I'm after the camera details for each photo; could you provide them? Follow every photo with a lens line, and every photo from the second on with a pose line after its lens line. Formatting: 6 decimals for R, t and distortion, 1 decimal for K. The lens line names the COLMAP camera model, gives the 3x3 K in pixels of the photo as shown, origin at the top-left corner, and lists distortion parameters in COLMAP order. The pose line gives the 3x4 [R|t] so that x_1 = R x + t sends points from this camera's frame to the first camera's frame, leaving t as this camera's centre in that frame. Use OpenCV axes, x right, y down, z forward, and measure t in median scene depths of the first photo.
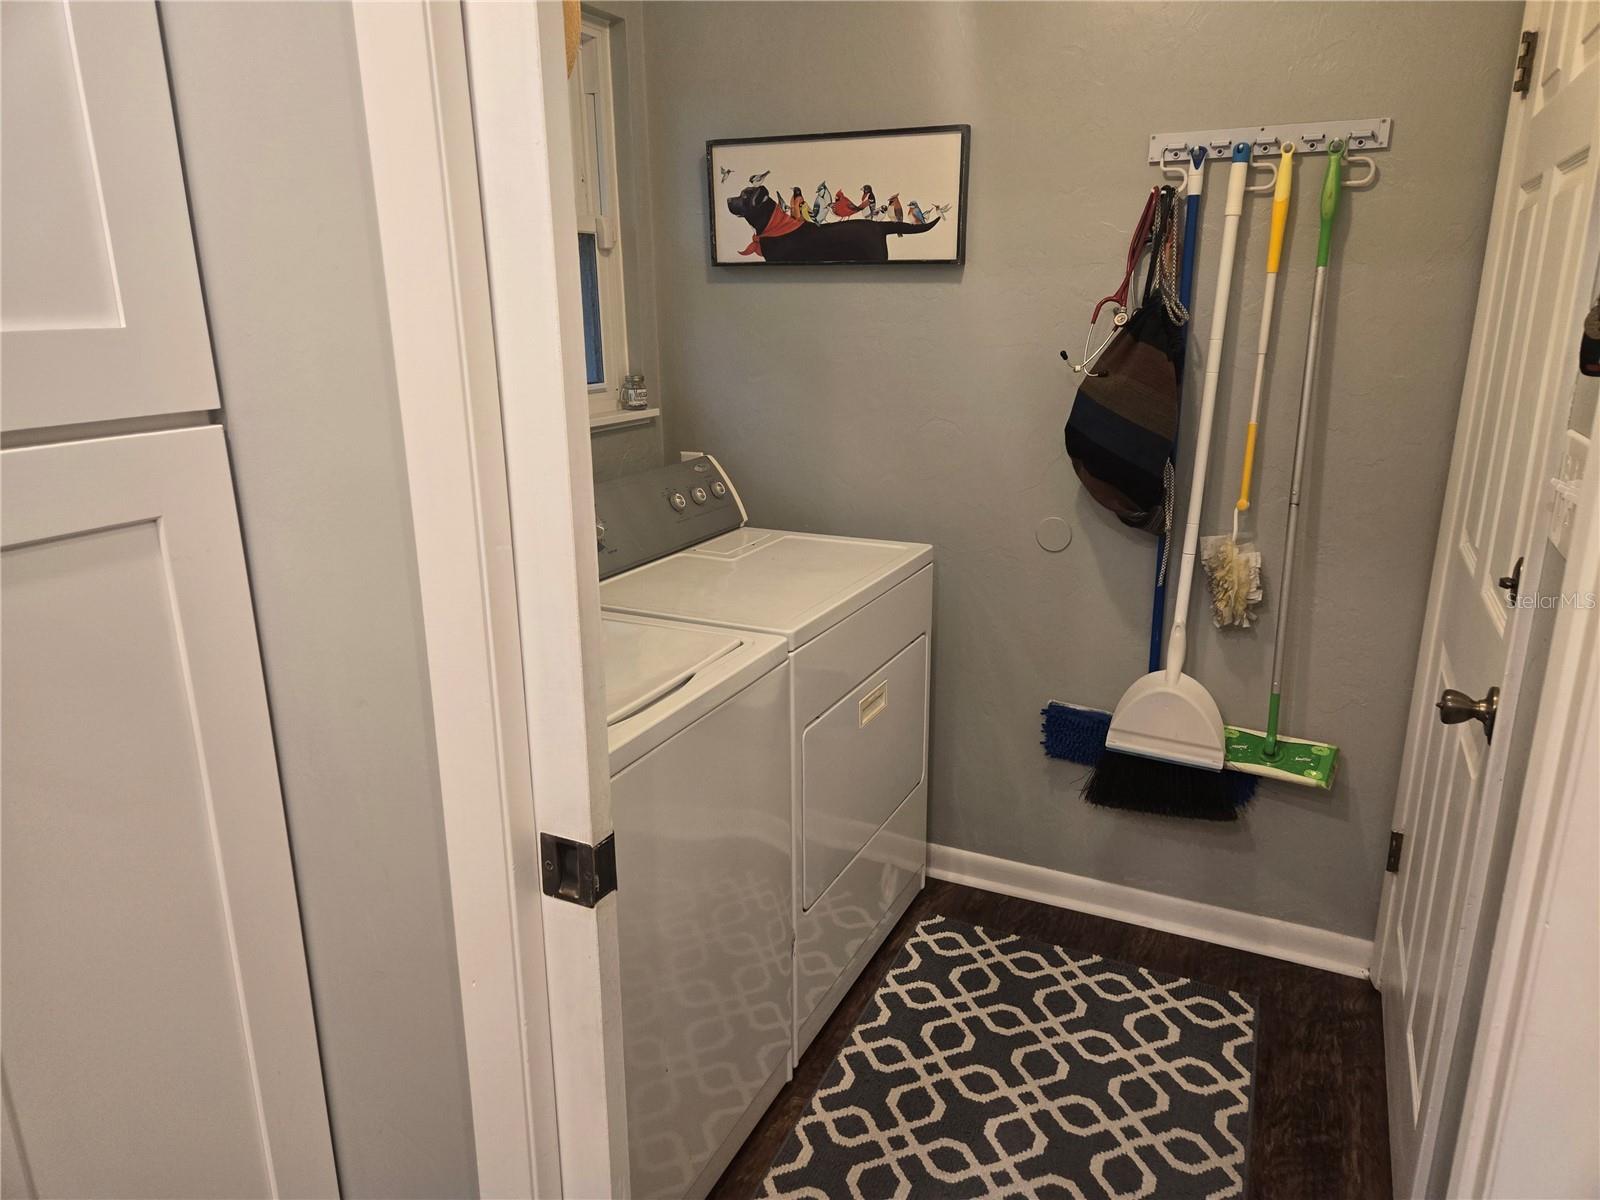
lens RADIAL K [[1076.1, 0, 800.0], [0, 1076.1, 600.0], [0, 0, 1]] dist [0.071082, -0.050631]
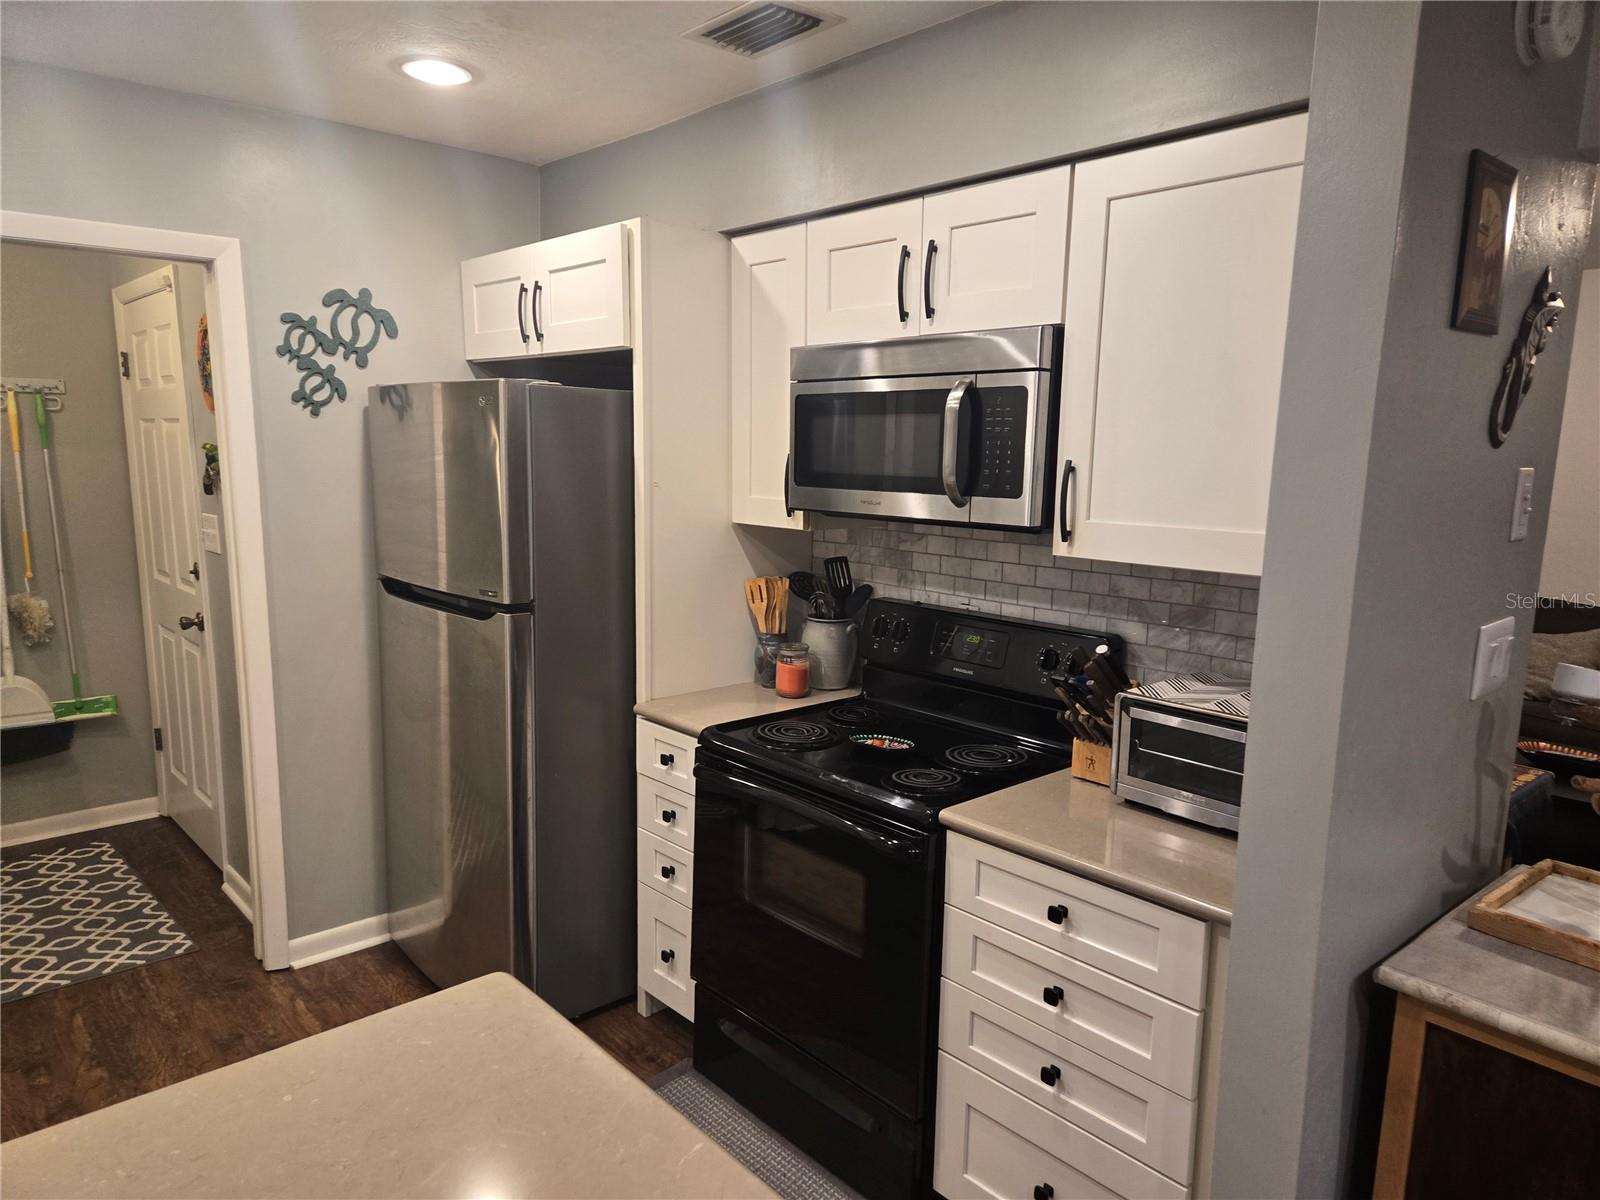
lens RADIAL K [[1059.9, 0, 806.9], [0, 1059.9, 615.0], [0, 0, 1]] dist [0.097524, -0.078079]
pose [[0.382429, -0.141073, 0.913152, -0.760989], [0.237449, 0.970090, 0.050426, 0.191542], [-0.892954, 0.197543, 0.404488, -0.870396]]
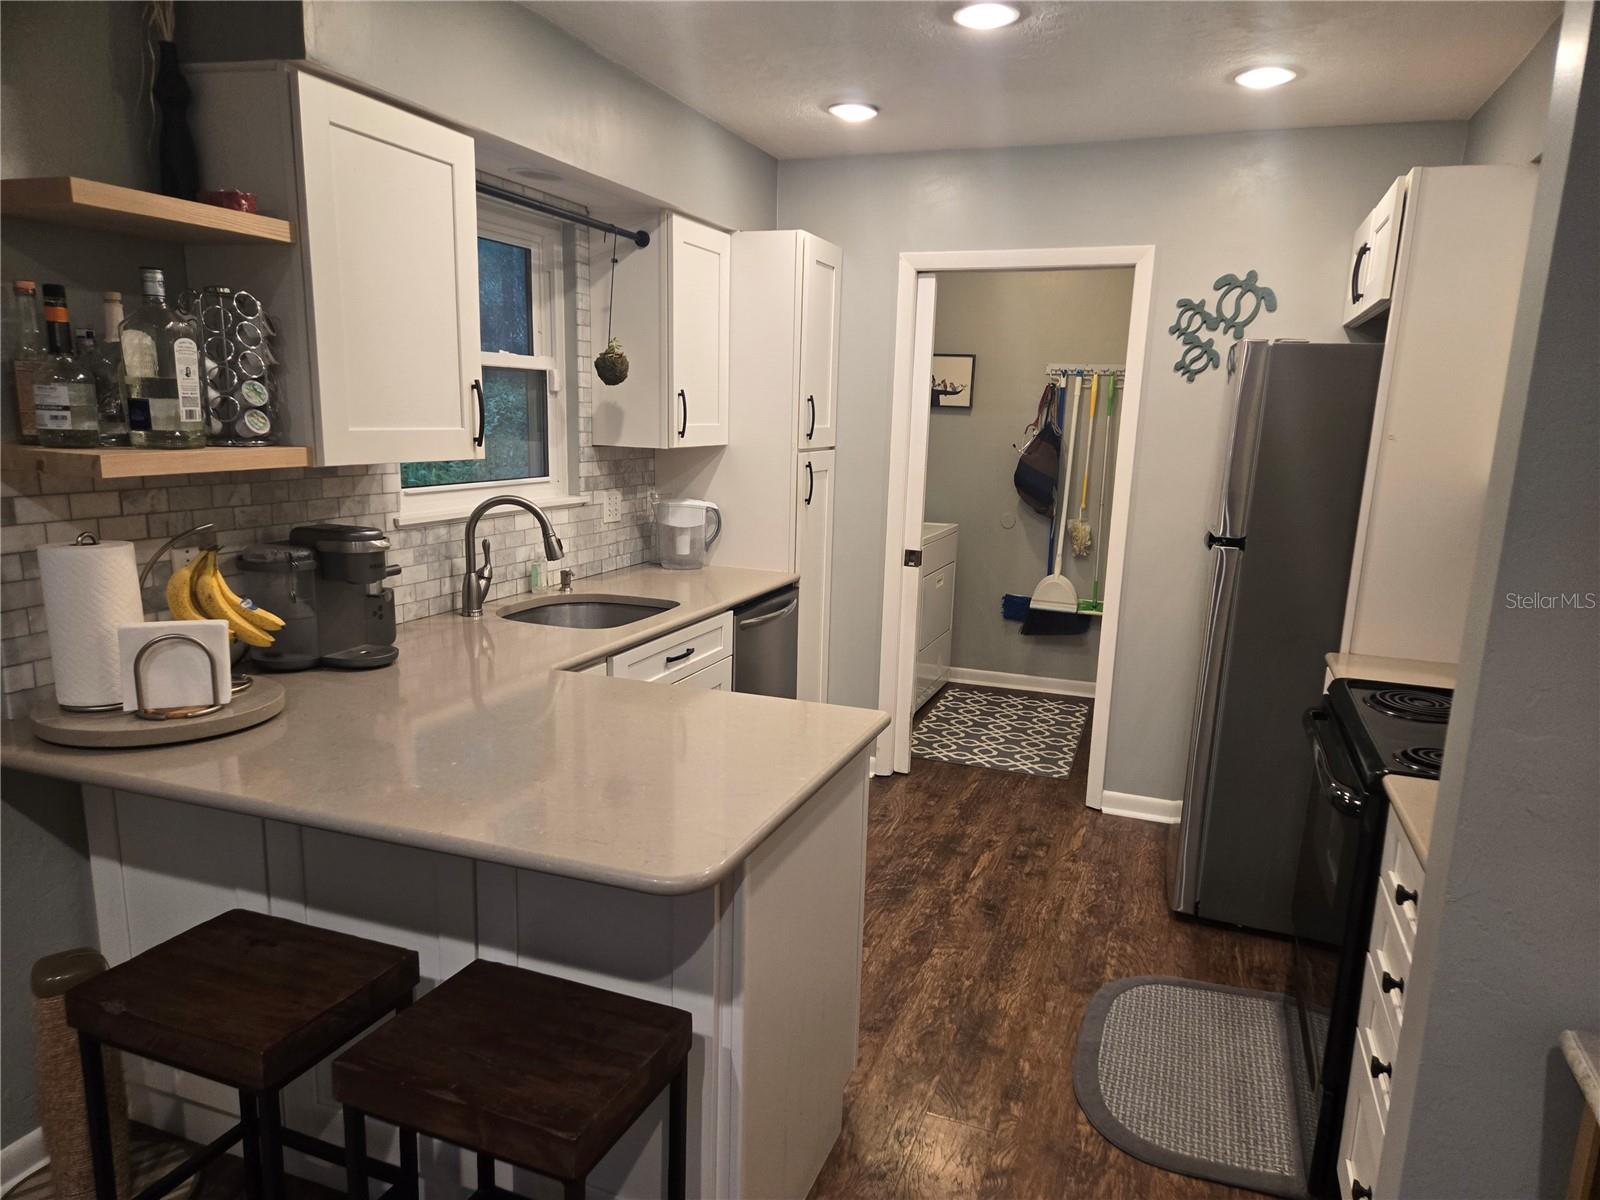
lens RADIAL K [[1059.9, 0, 806.9], [0, 1059.9, 615.0], [0, 0, 1]] dist [0.097524, -0.078079]
pose [[0.995520, 0.018517, 0.092724, -0.459141], [-0.011137, 0.996774, -0.079481, 0.369703], [-0.093897, 0.078092, 0.992514, -1.388220]]
